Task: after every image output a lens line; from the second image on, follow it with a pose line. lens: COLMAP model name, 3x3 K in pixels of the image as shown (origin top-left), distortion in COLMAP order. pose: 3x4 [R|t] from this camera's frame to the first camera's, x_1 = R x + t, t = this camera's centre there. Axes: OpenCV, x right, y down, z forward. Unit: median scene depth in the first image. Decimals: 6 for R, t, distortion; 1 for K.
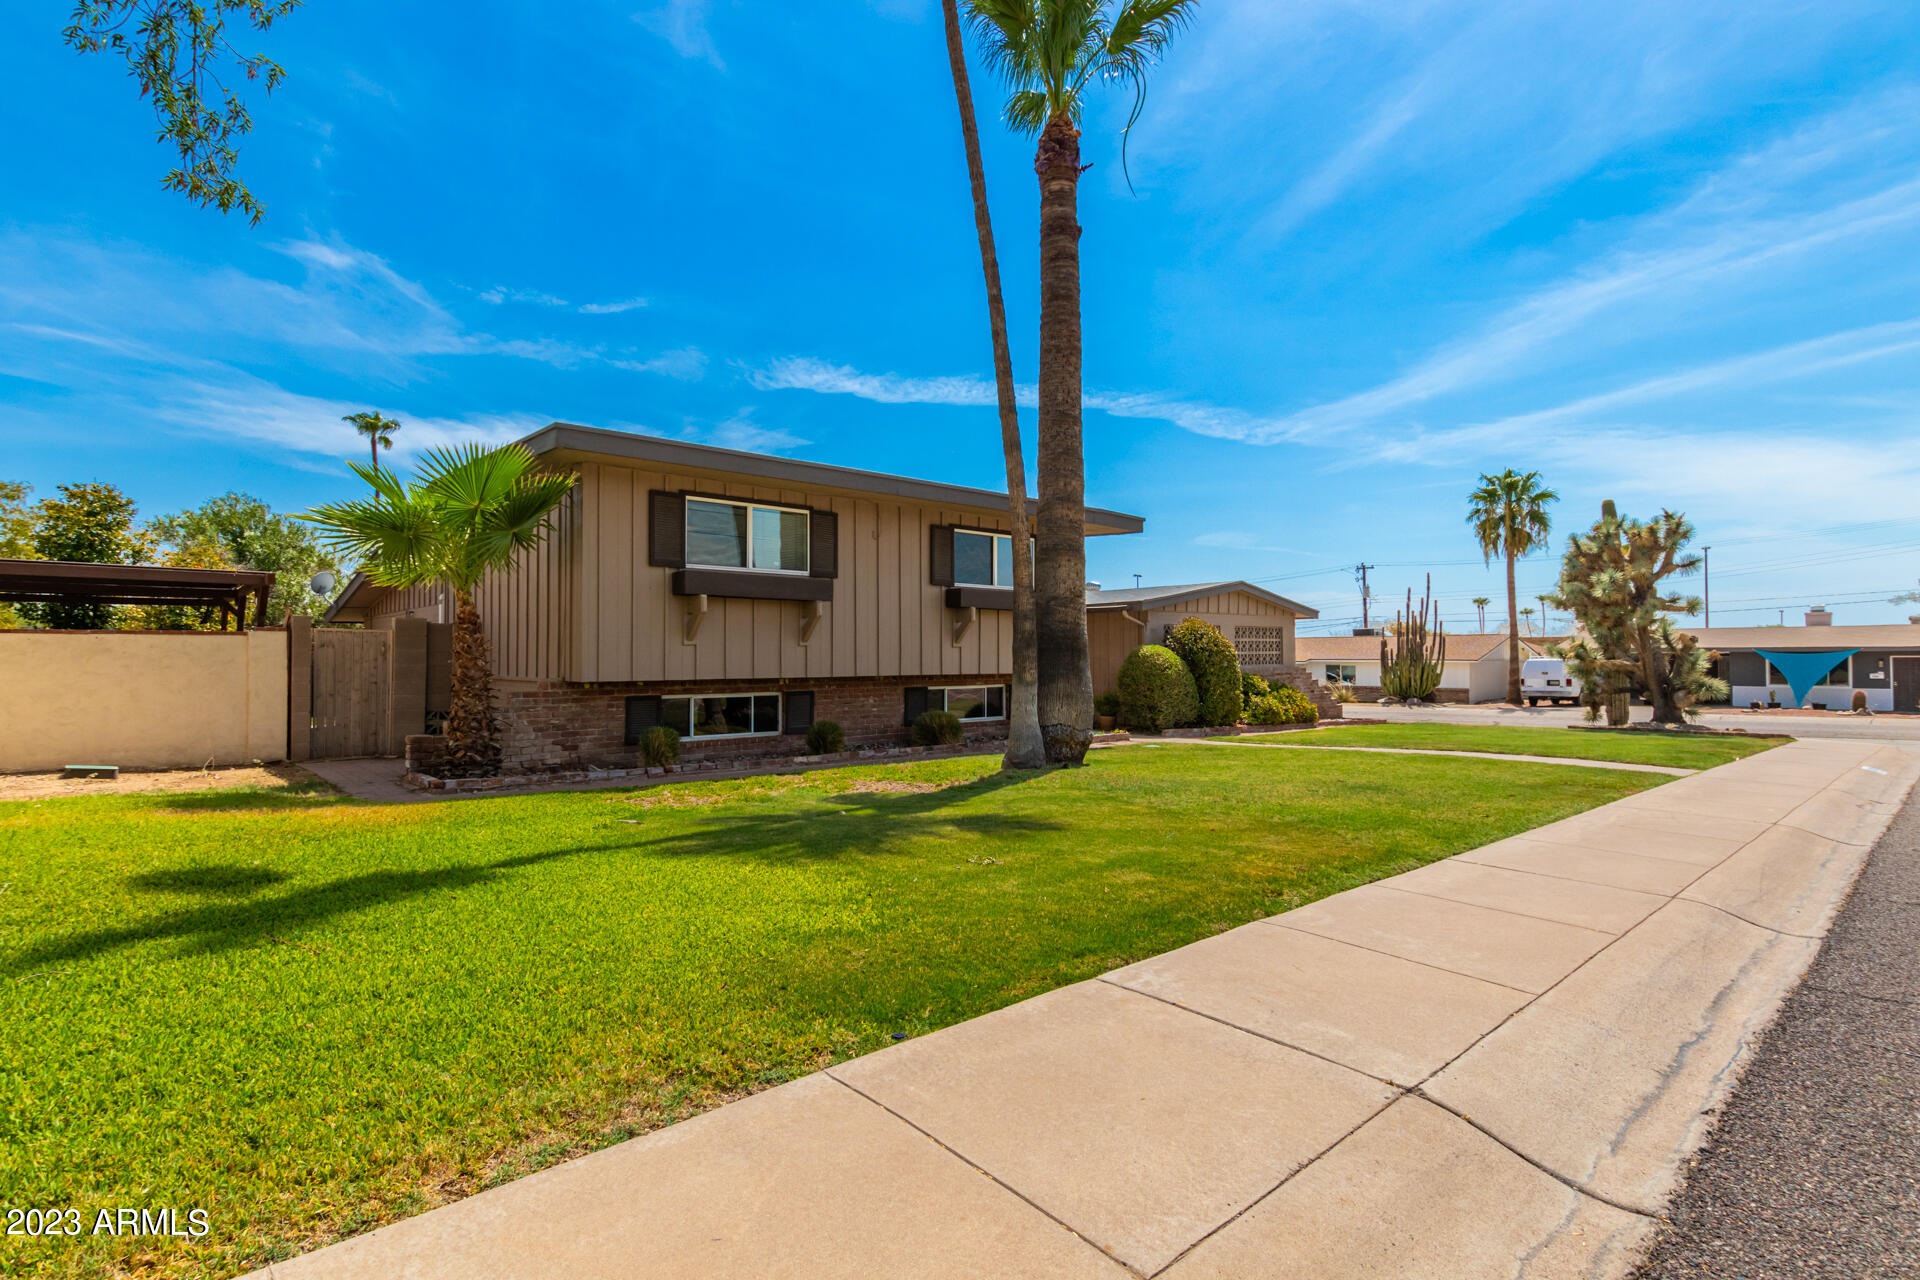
lens RADIAL K [[1066.8, 0, 960.0], [0, 1066.8, 640.0], [0, 0, 1]] dist [-0.001586, -0.000568]
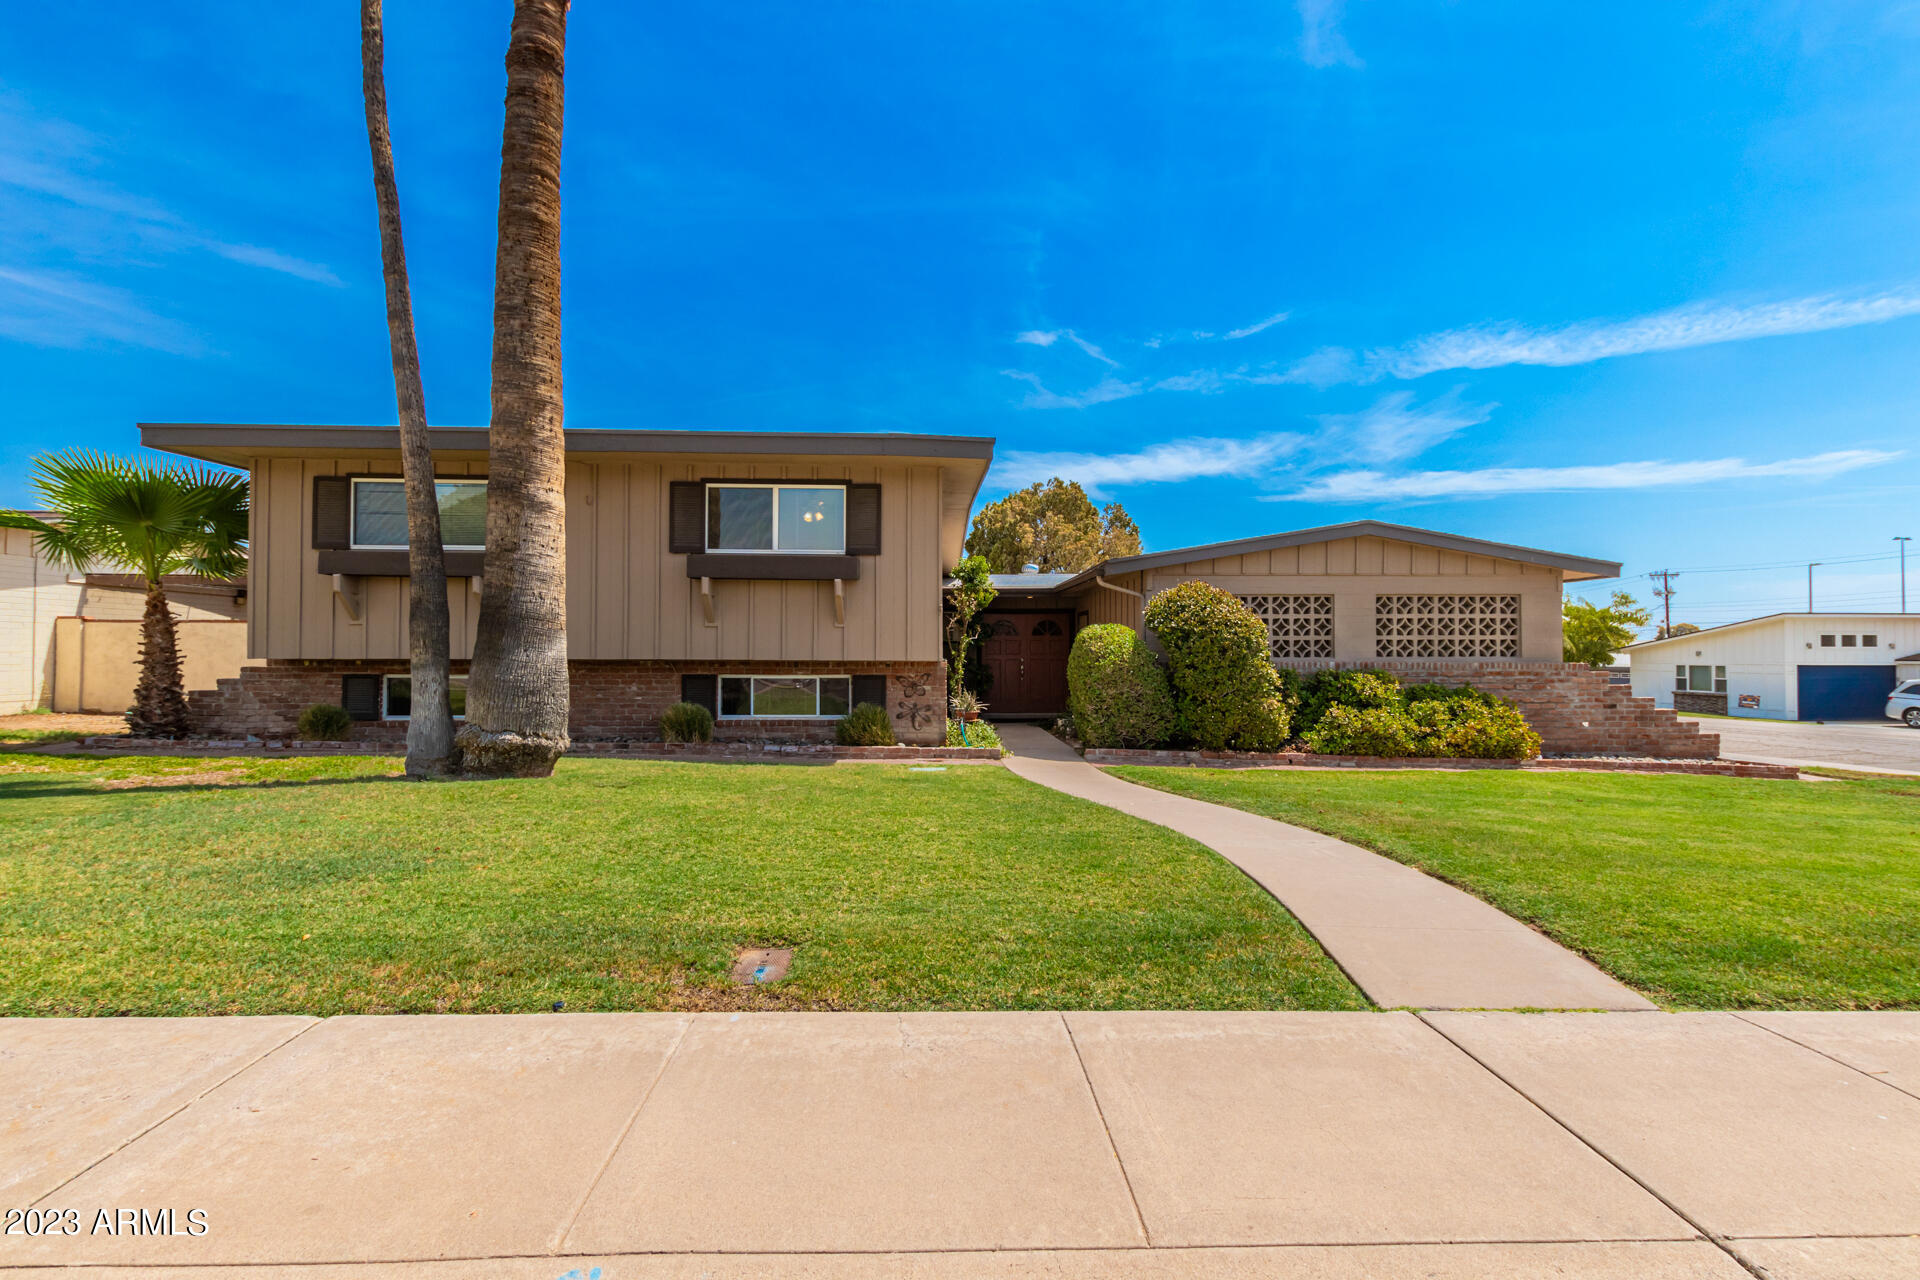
lens RADIAL K [[905.0, 0, 963.0], [0, 905.0, 651.2], [0, 0, 1]] dist [0.005224, -0.000580]
pose [[0.727822, 0.011058, -0.685677, 0.447298], [0.004224, 0.999779, 0.020606, 0.008239], [0.685753, -0.017894, 0.727614, 0.451070]]
